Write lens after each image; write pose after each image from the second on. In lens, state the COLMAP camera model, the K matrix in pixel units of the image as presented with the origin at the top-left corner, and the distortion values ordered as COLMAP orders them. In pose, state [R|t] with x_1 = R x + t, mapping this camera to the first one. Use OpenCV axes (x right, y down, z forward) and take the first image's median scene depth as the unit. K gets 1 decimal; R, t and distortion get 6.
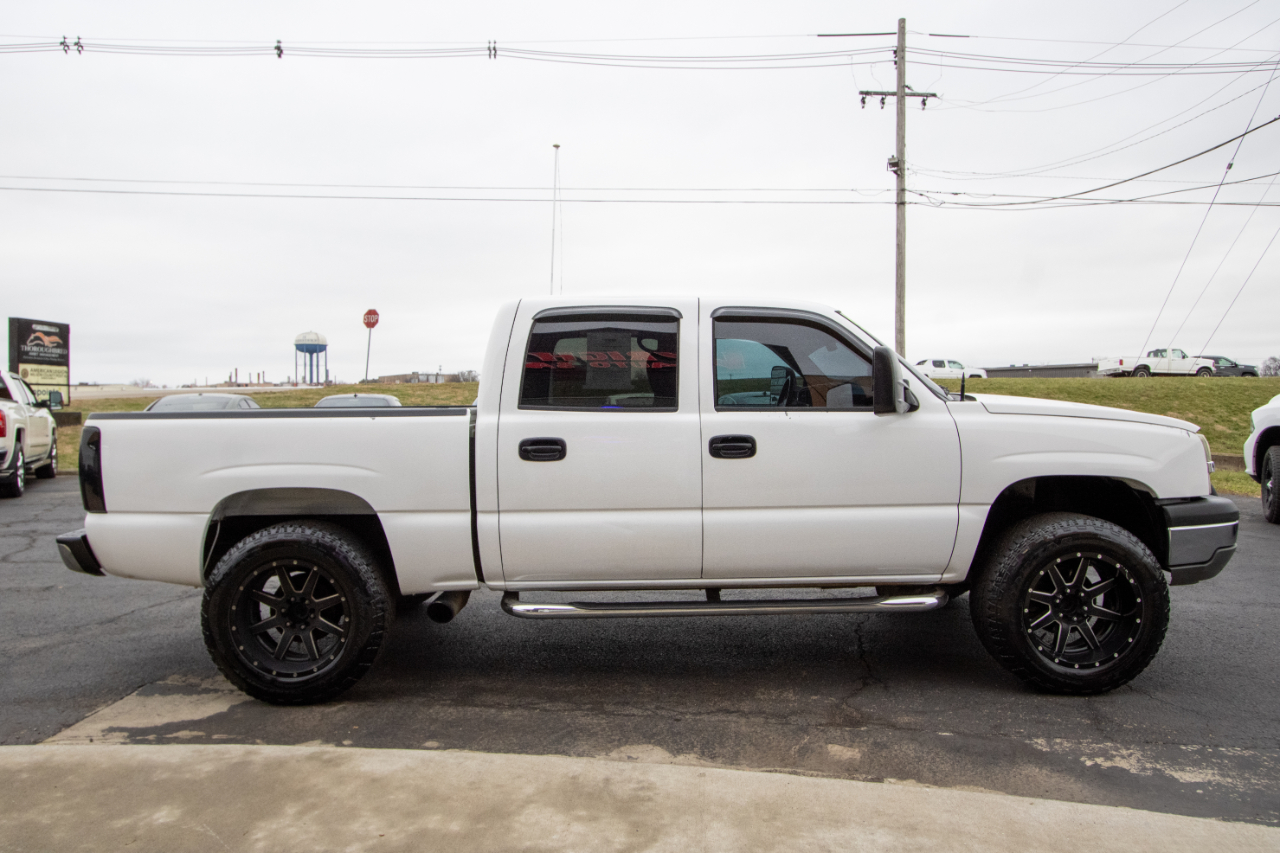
lens RADIAL K [[838.4, 0, 616.4], [0, 838.4, 422.8], [0, 0, 1]] dist [0.000419, 0.003384]
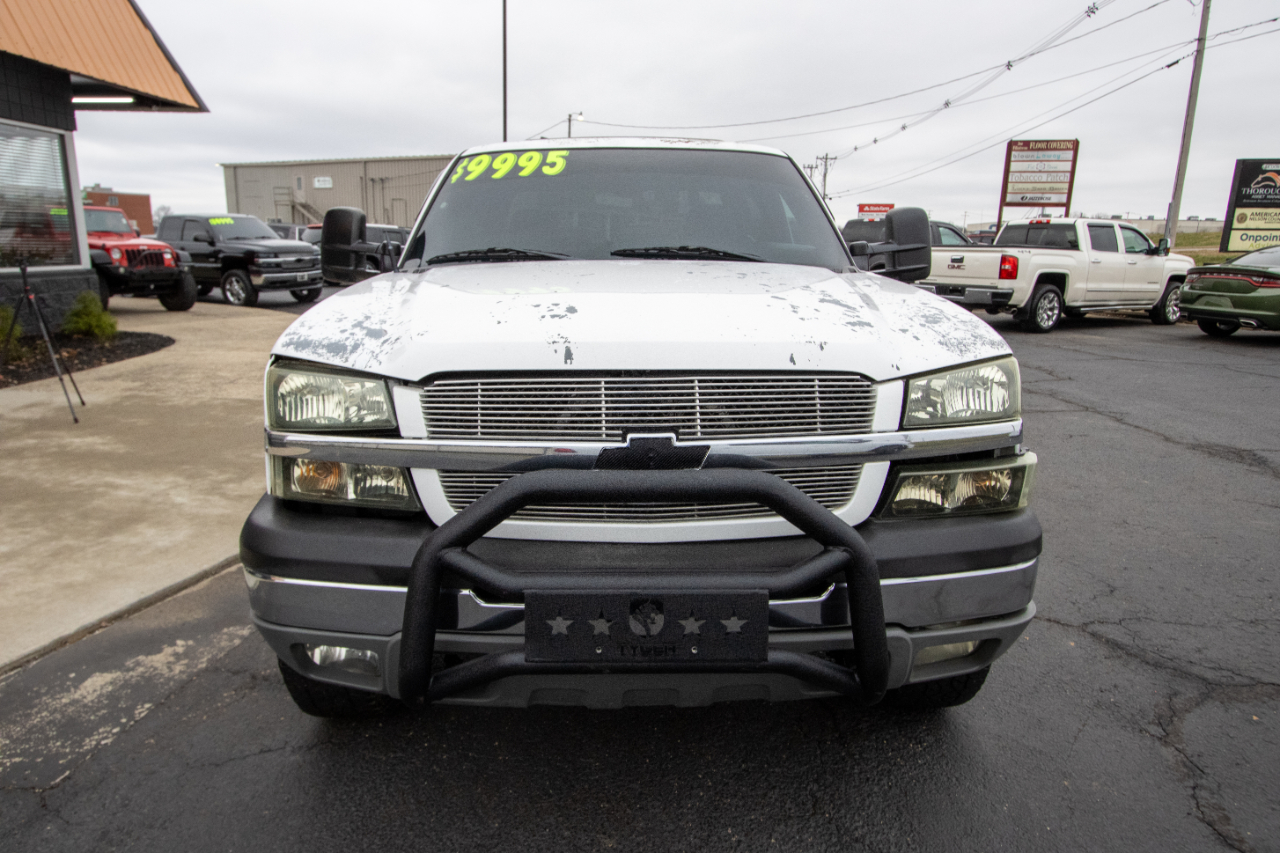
lens RADIAL K [[814.4, 0, 623.7], [0, 814.4, 430.2], [0, 0, 1]] dist [-0.004340, 0.001680]
pose [[0.005811, 0.231618, -0.972790, 0.339576], [-0.031817, 0.972356, 0.231325, -0.018771], [0.999477, 0.029607, 0.013019, 0.353553]]
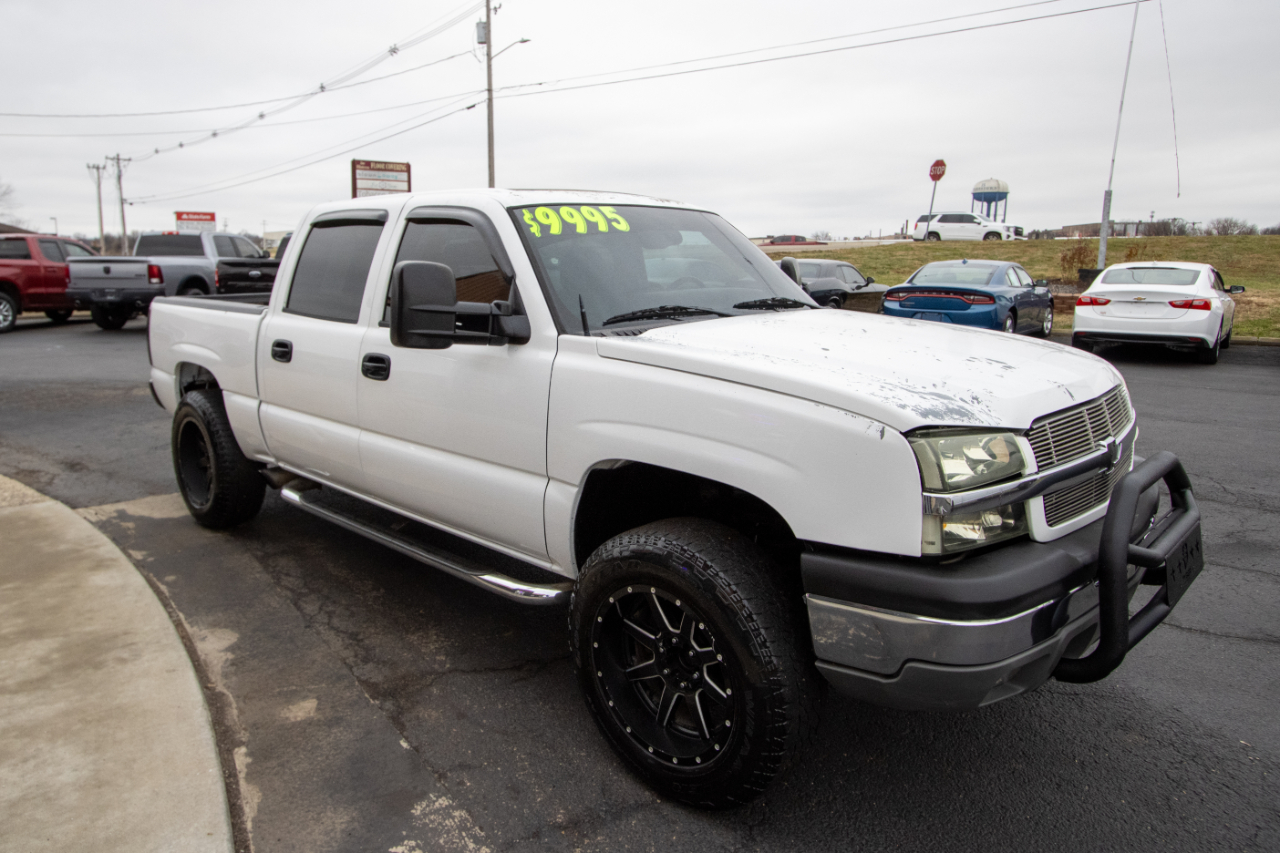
lens RADIAL K [[837.6, 0, 590.6], [0, 837.6, 386.7], [0, 0, 1]] dist [-0.005781, 0.001120]
pose [[0.702151, 0.122018, -0.701495, 0.269432], [-0.027733, 0.989146, 0.144294, -0.025154], [0.711487, -0.081862, 0.697914, 0.150426]]
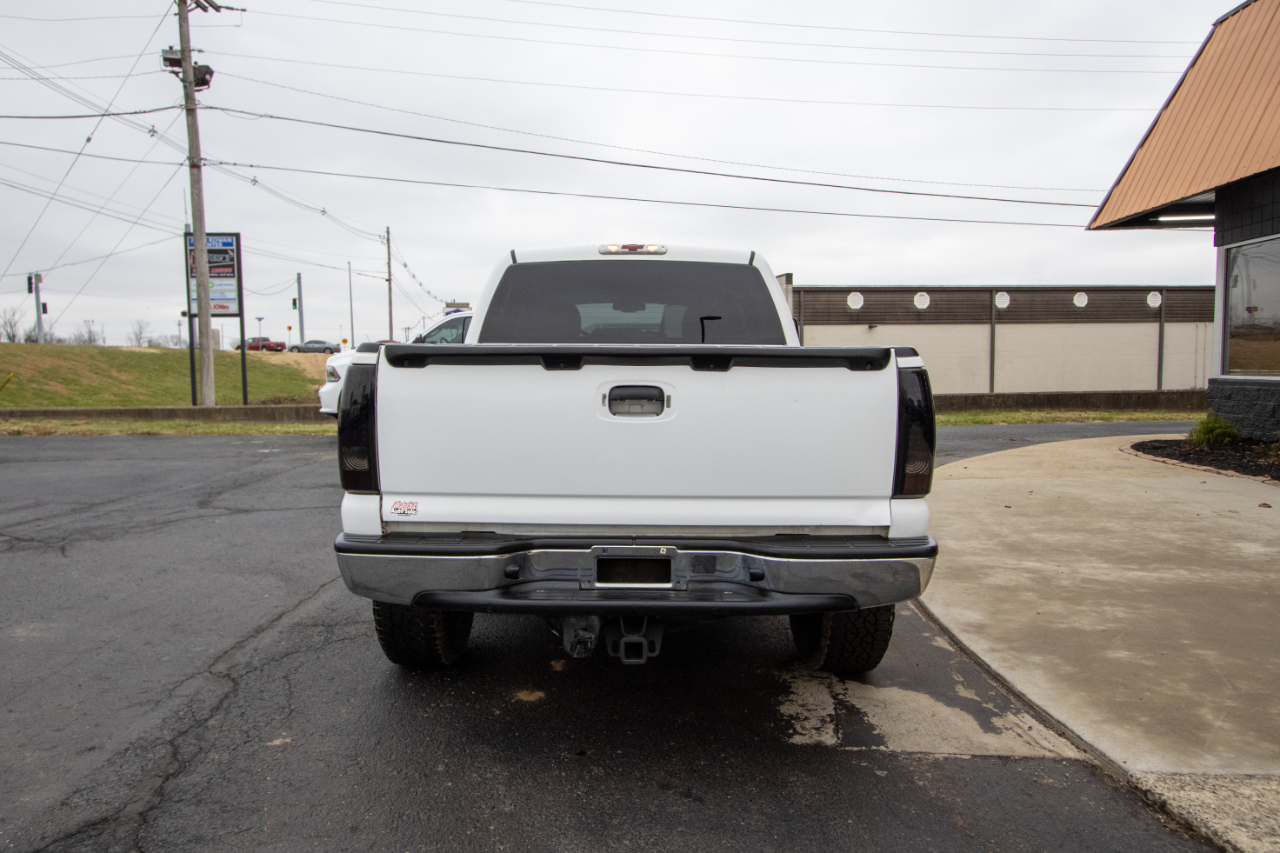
lens RADIAL K [[829.7, 0, 606.8], [0, 829.7, 424.2], [0, 0, 1]] dist [-0.003003, 0.002198]
pose [[0.031425, -0.071116, 0.996973, -0.371975], [0.025971, 0.997187, 0.070312, -0.001123], [-0.999169, 0.023683, 0.033183, 0.354757]]
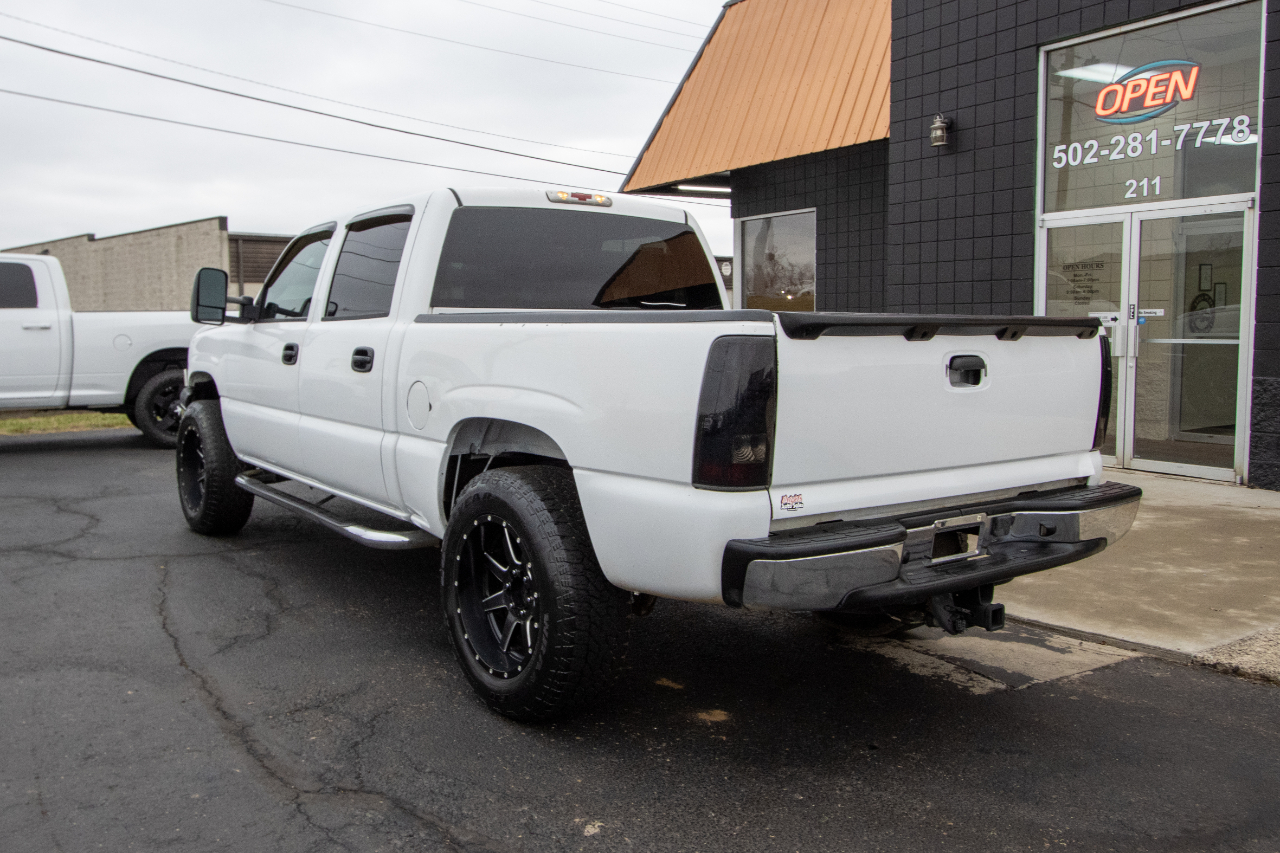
lens RADIAL K [[1039.7, 0, 538.1], [0, 1039.7, 406.1], [0, 0, 1]] dist [-0.004090, 0.001963]
pose [[-0.540690, -0.057427, 0.839259, -0.330162], [0.028000, 0.995886, 0.086183, -0.007715], [-0.840756, 0.070098, -0.536858, 0.556768]]
